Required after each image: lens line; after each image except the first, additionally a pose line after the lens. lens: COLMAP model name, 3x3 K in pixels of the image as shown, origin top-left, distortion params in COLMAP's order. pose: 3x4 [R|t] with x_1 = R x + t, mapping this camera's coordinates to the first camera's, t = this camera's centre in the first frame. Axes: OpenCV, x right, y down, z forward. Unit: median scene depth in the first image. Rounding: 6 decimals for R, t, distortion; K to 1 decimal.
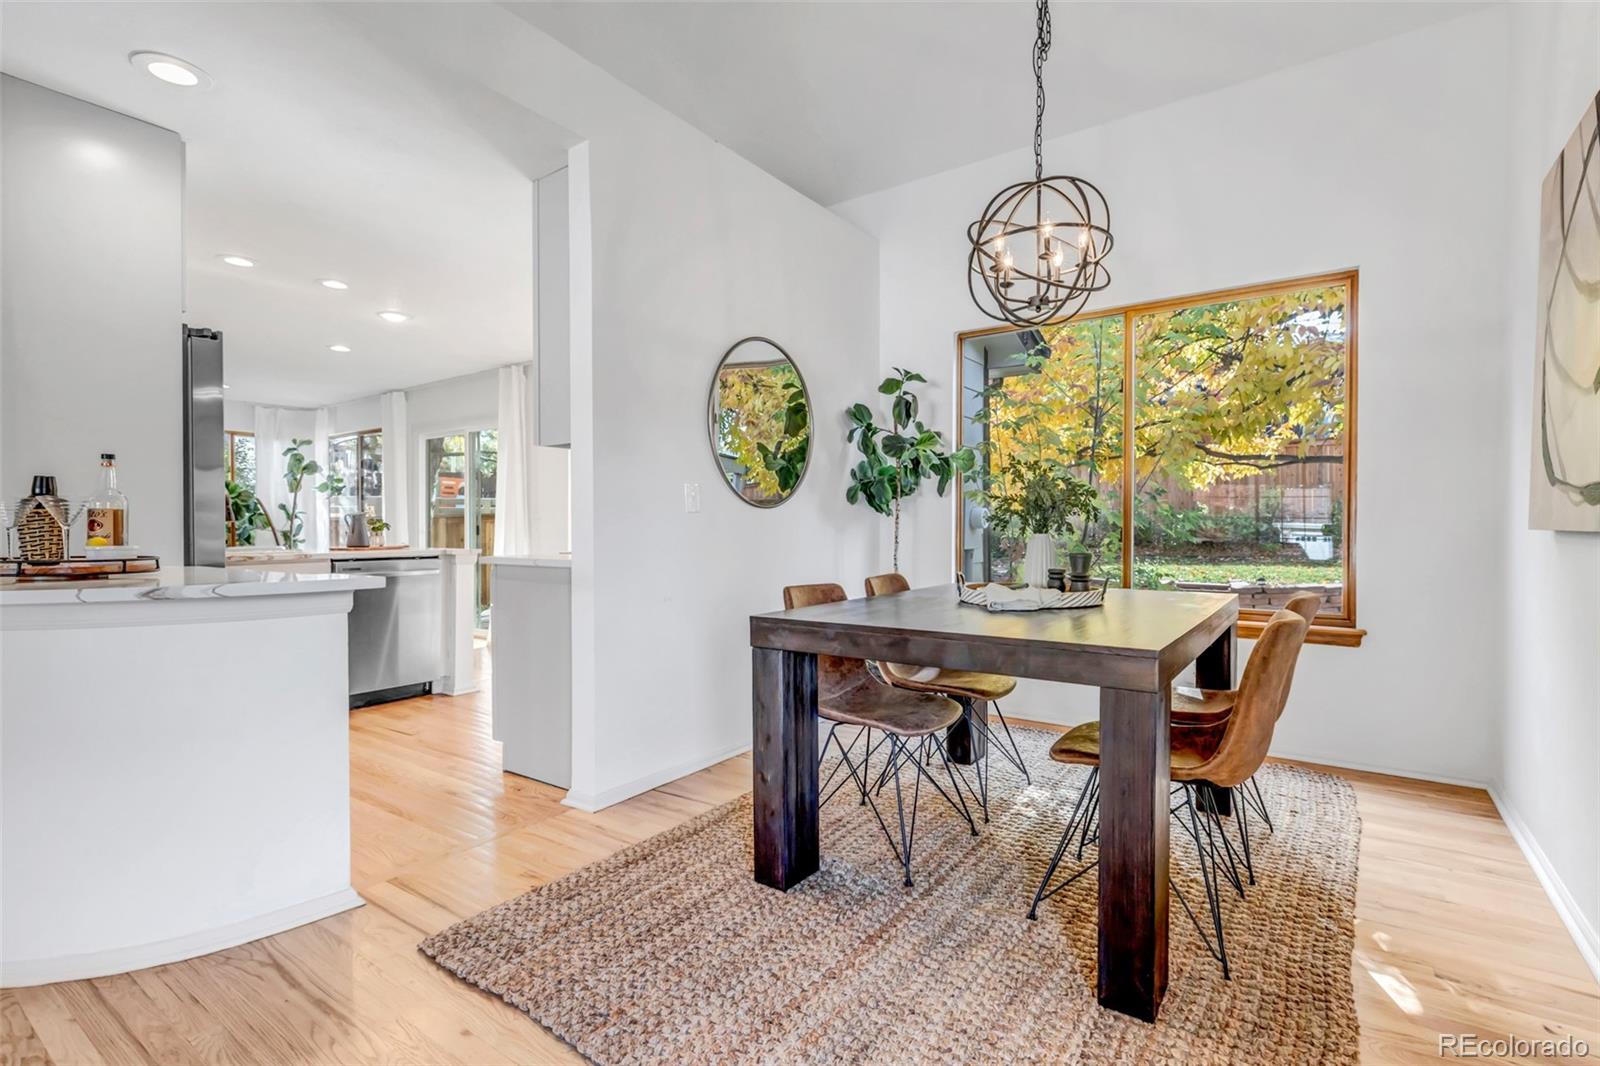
lens RADIAL K [[729.4, 0, 790.8], [0, 729.4, 530.2], [0, 0, 1]] dist [-0.001729, 0.000411]
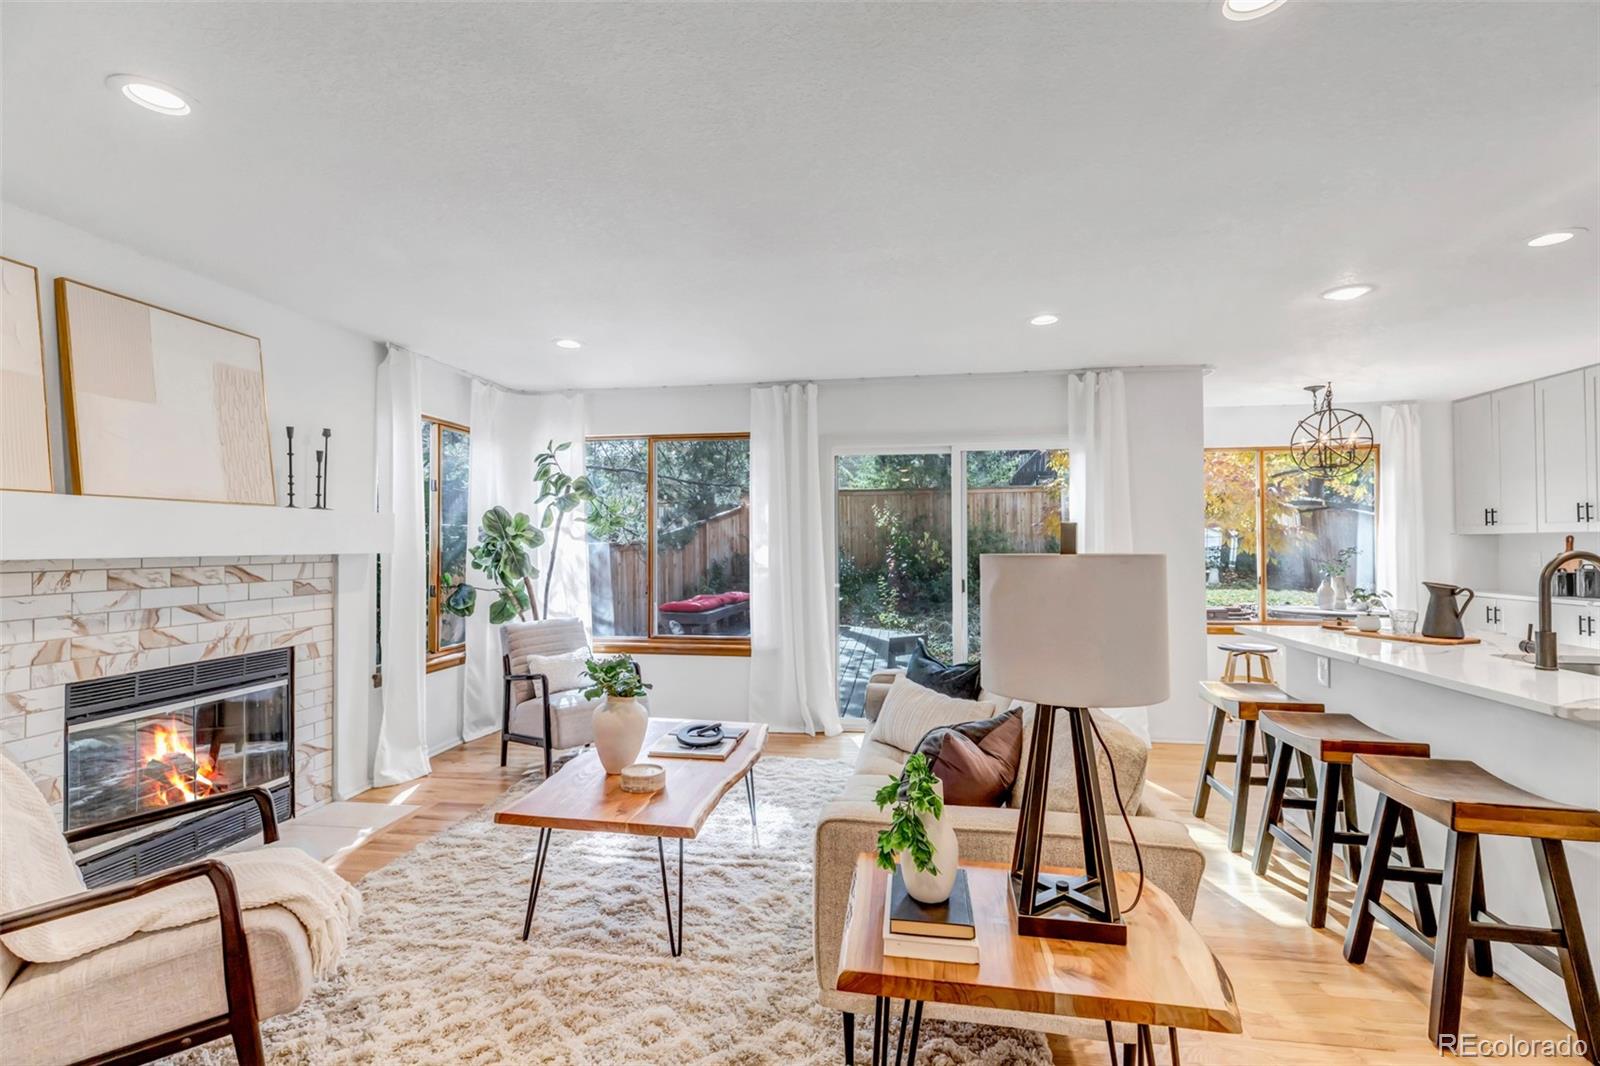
lens RADIAL K [[729.4, 0, 807.9], [0, 729.4, 536.3], [0, 0, 1]] dist [-0.001729, 0.000411]
pose [[0.887993, 0.004710, 0.459833, -0.768181], [0.004447, 0.999813, -0.018828, -0.031185], [-0.459836, 0.018764, 0.887806, 0.354608]]
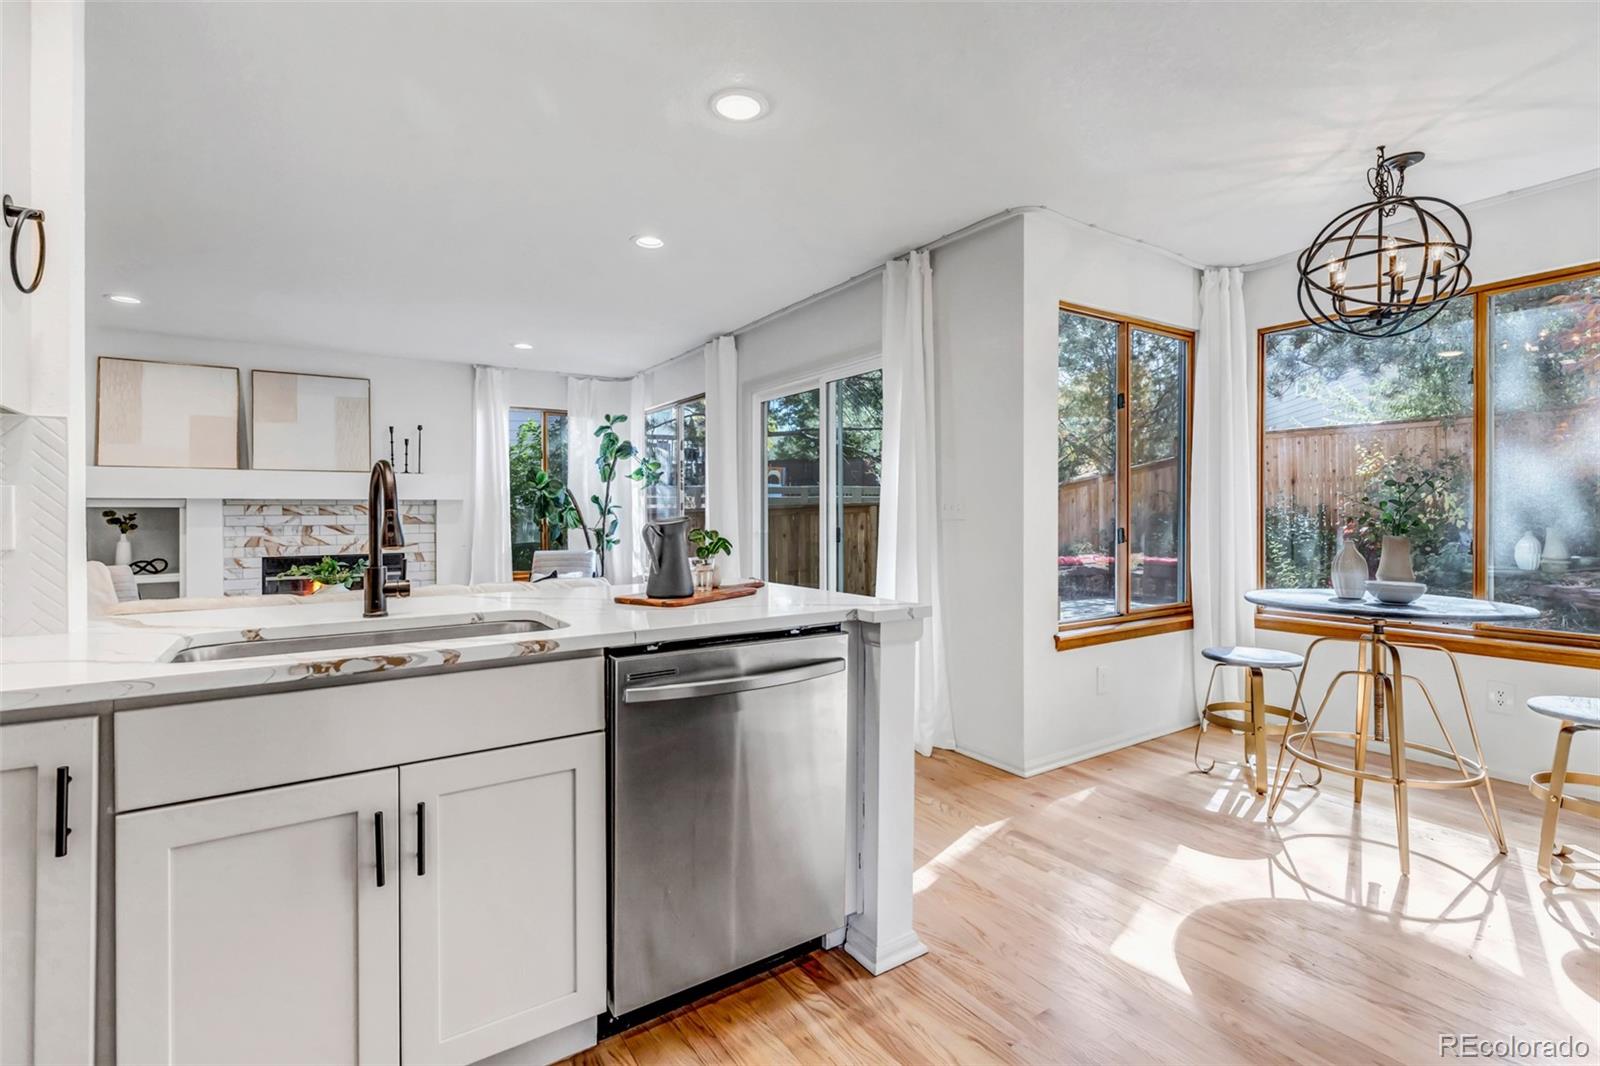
lens RADIAL K [[729.4, 0, 798.0], [0, 729.4, 517.2], [0, 0, 1]] dist [-0.001729, 0.000411]
pose [[0.930366, 0.002321, -0.366625, -0.192887], [-0.001871, 0.999997, 0.001583, -0.014344], [0.366627, -0.000787, 0.930368, 0.331471]]
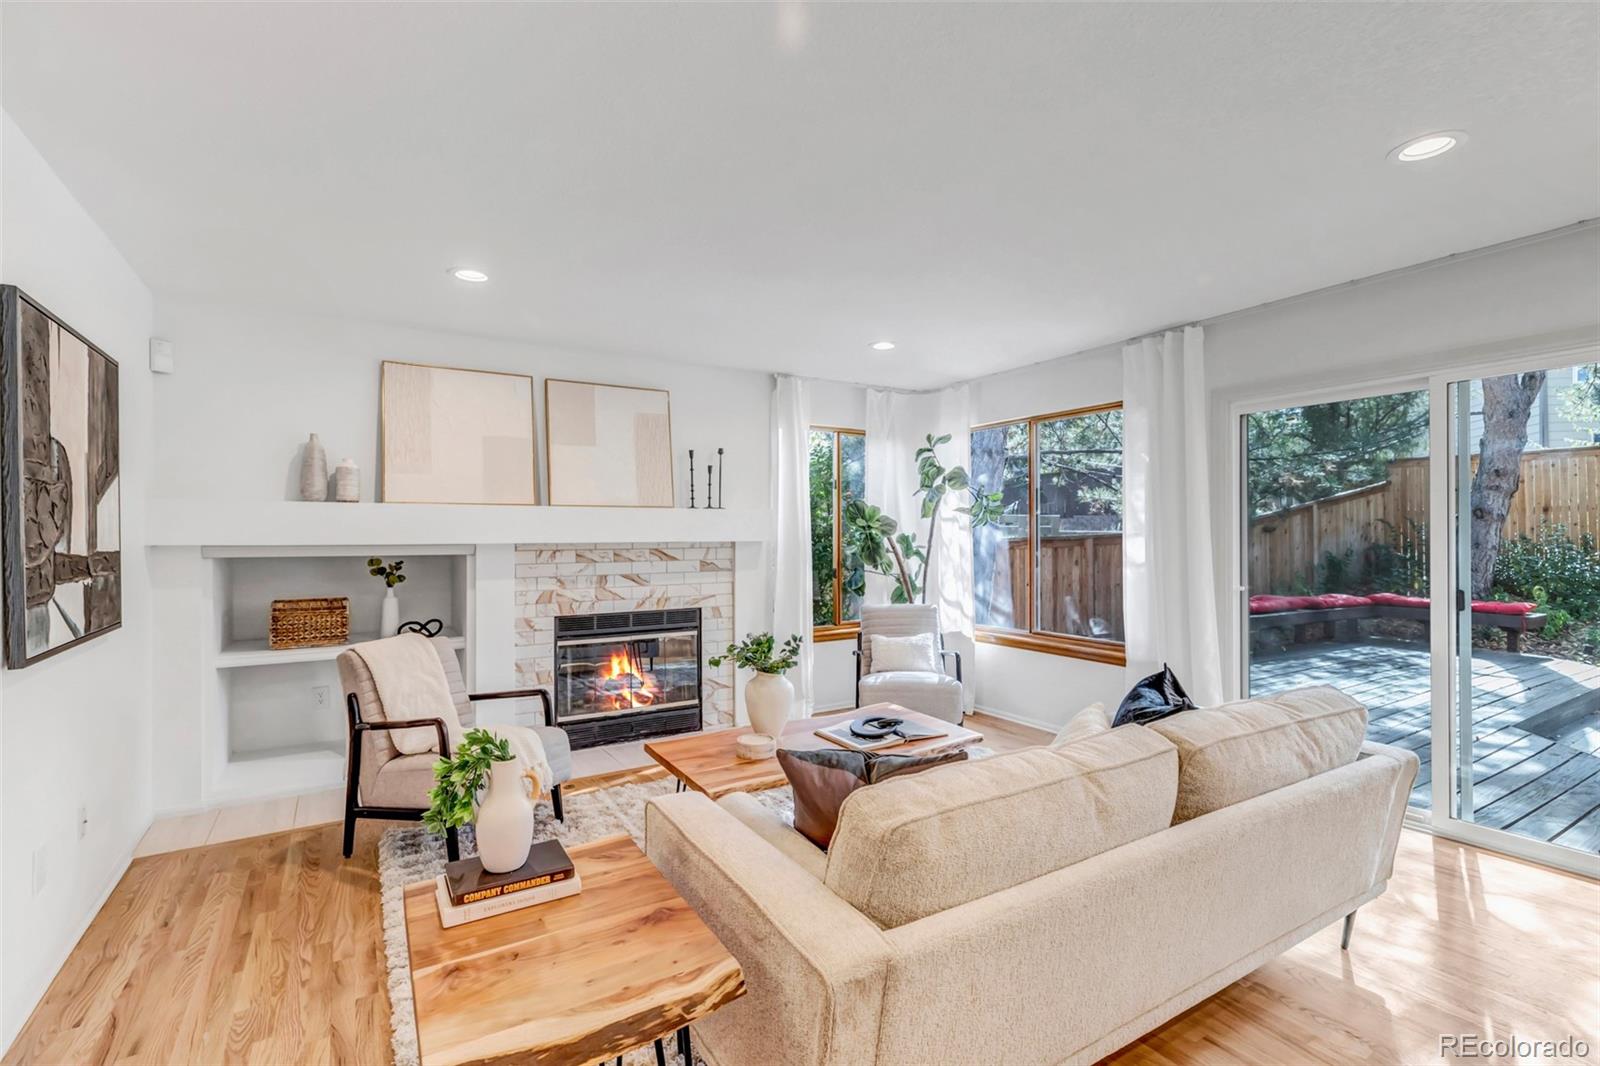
lens RADIAL K [[729.4, 0, 795.4], [0, 729.4, 536.7], [0, 0, 1]] dist [-0.001729, 0.000411]
pose [[0.919103, -0.001427, -0.394014, -0.533259], [-0.000425, 0.999989, -0.004613, -0.031186], [0.394017, 0.004408, 0.919093, 0.357733]]
